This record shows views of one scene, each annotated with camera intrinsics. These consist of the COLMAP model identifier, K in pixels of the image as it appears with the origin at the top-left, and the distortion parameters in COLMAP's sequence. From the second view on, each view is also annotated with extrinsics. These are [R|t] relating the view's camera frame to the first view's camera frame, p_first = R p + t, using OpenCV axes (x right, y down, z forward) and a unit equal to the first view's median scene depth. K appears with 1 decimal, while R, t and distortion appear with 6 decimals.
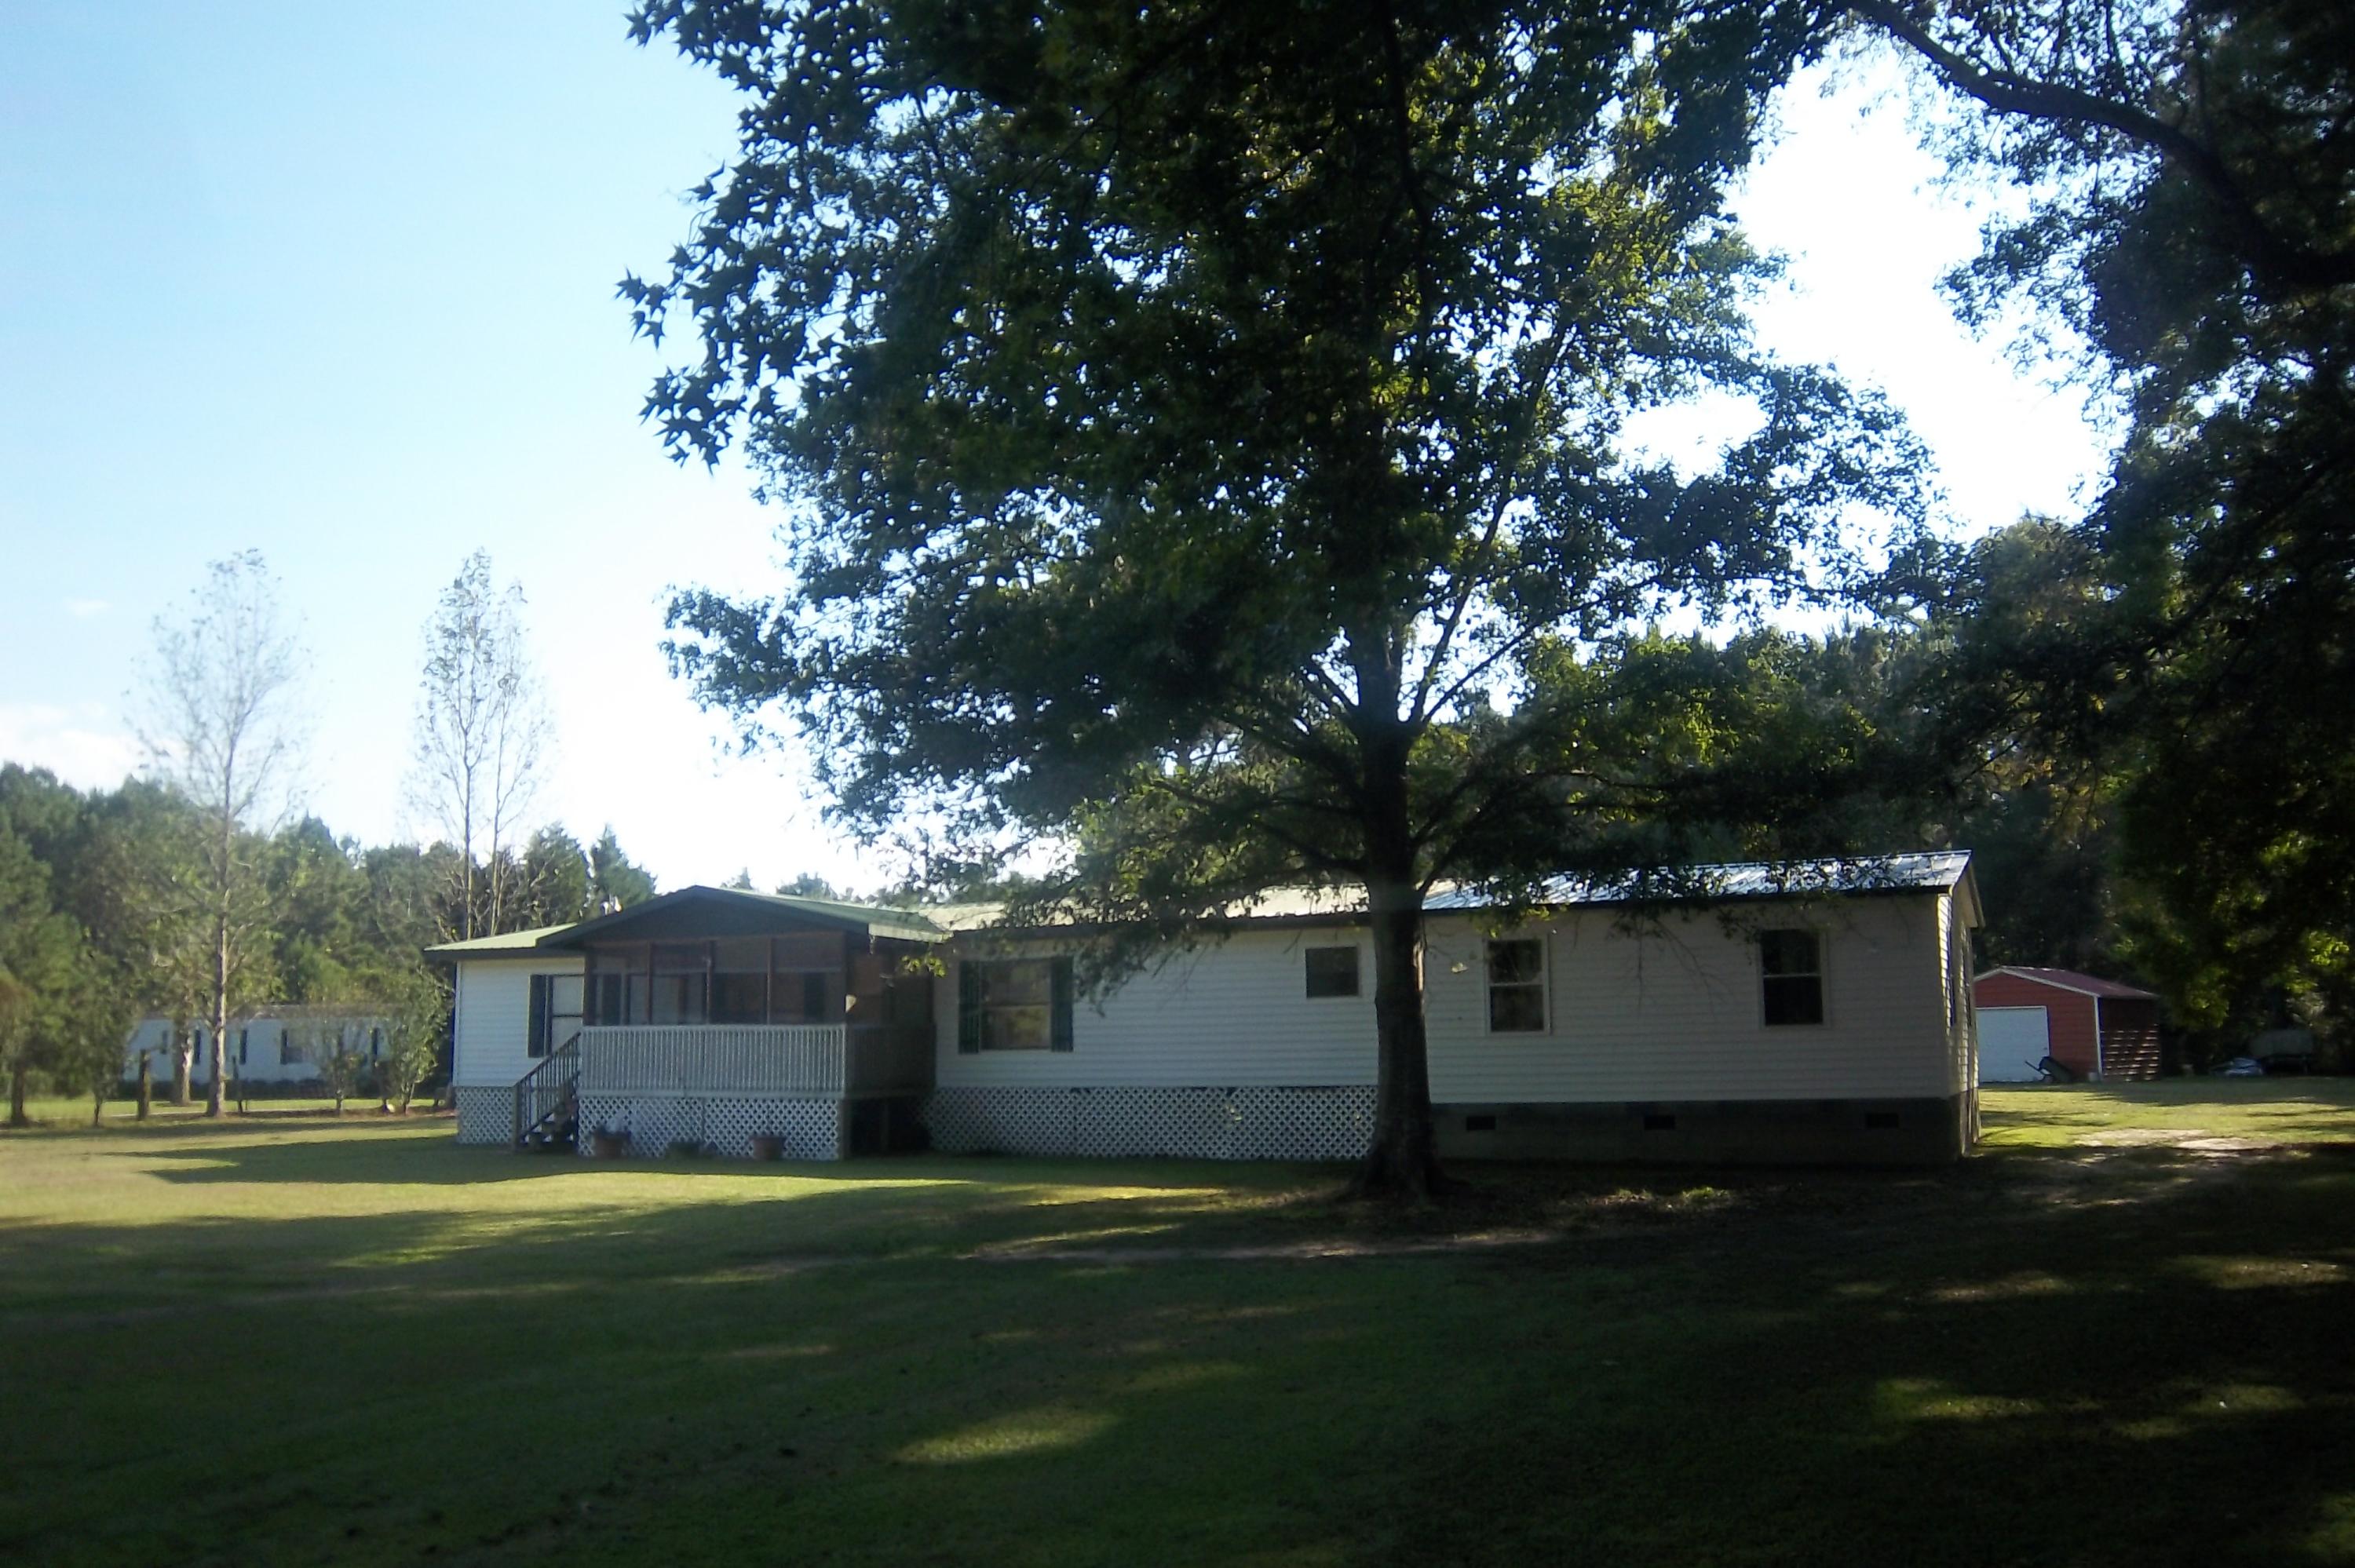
lens RADIAL K [[2042.1, 0, 1177.5], [0, 2042.1, 784.0], [0, 0, 1]] dist [-0.034976, -0.013693]
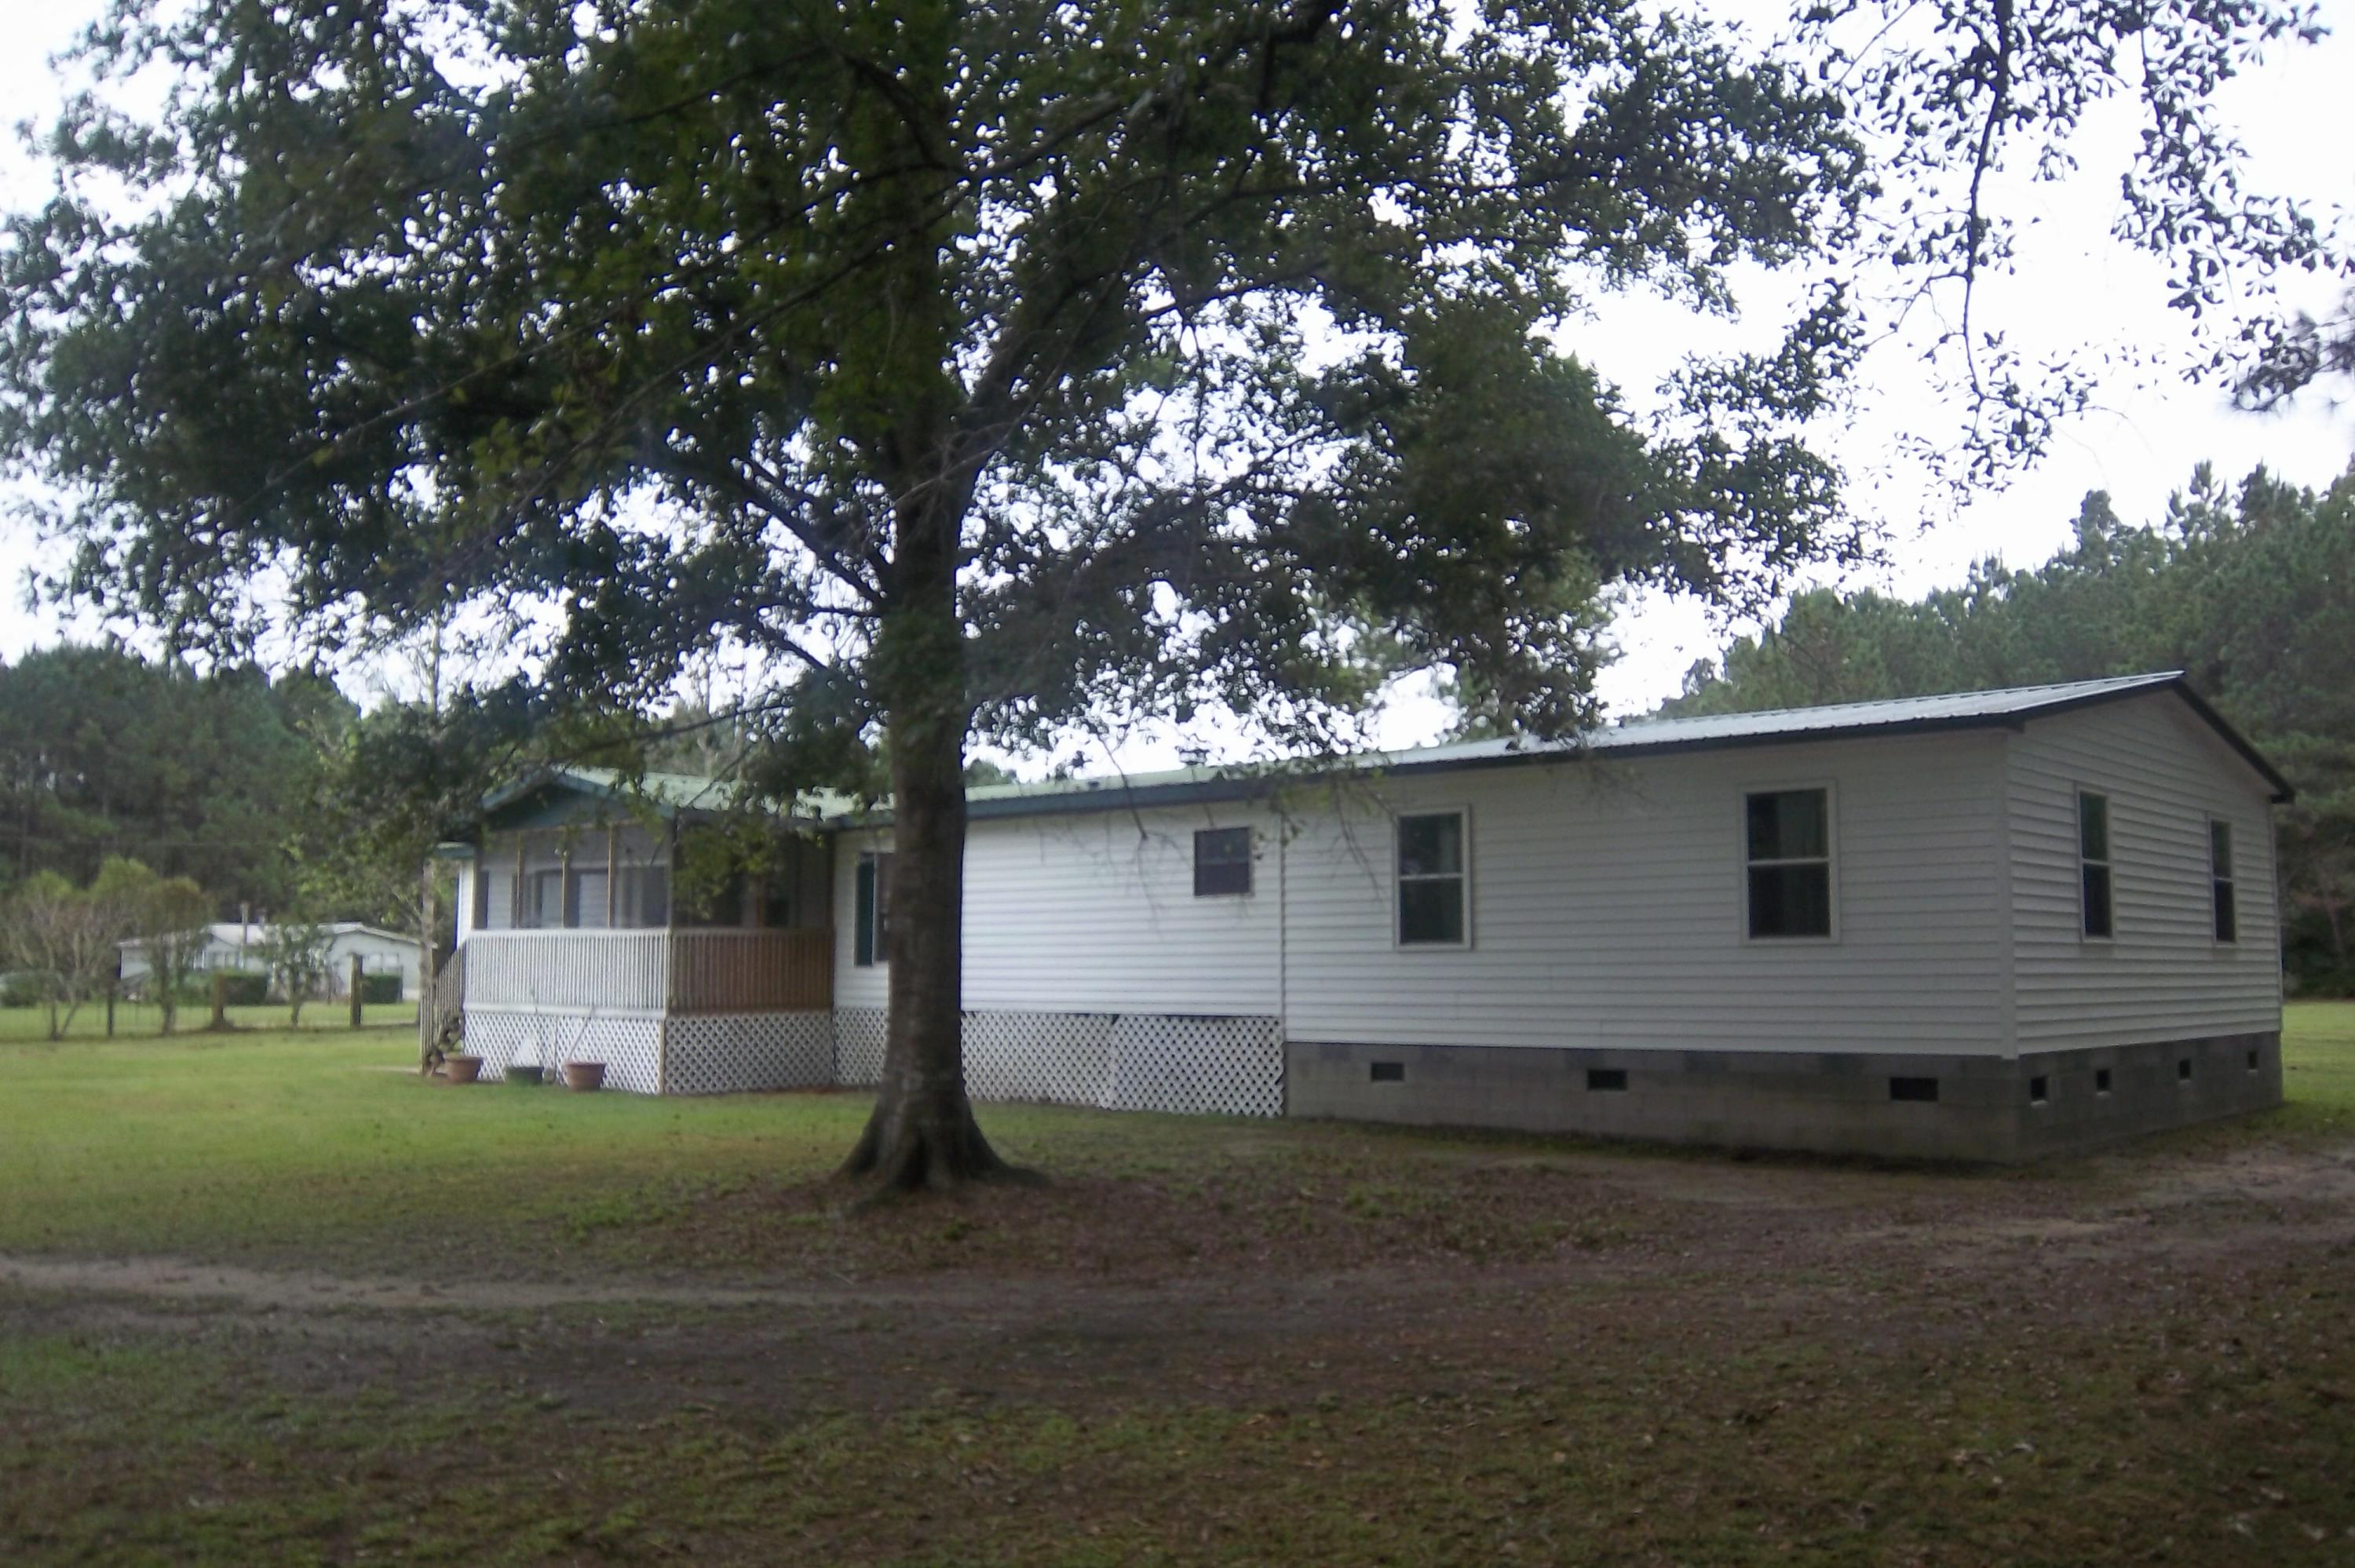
lens RADIAL K [[2042.1, 0, 1177.5], [0, 2042.1, 784.0], [0, 0, 1]] dist [-0.034976, -0.013693]
pose [[0.953403, -0.018396, -0.301139, 0.280138], [0.033479, 0.998426, 0.045002, 0.029374], [0.299837, -0.052987, 0.952518, 0.285599]]
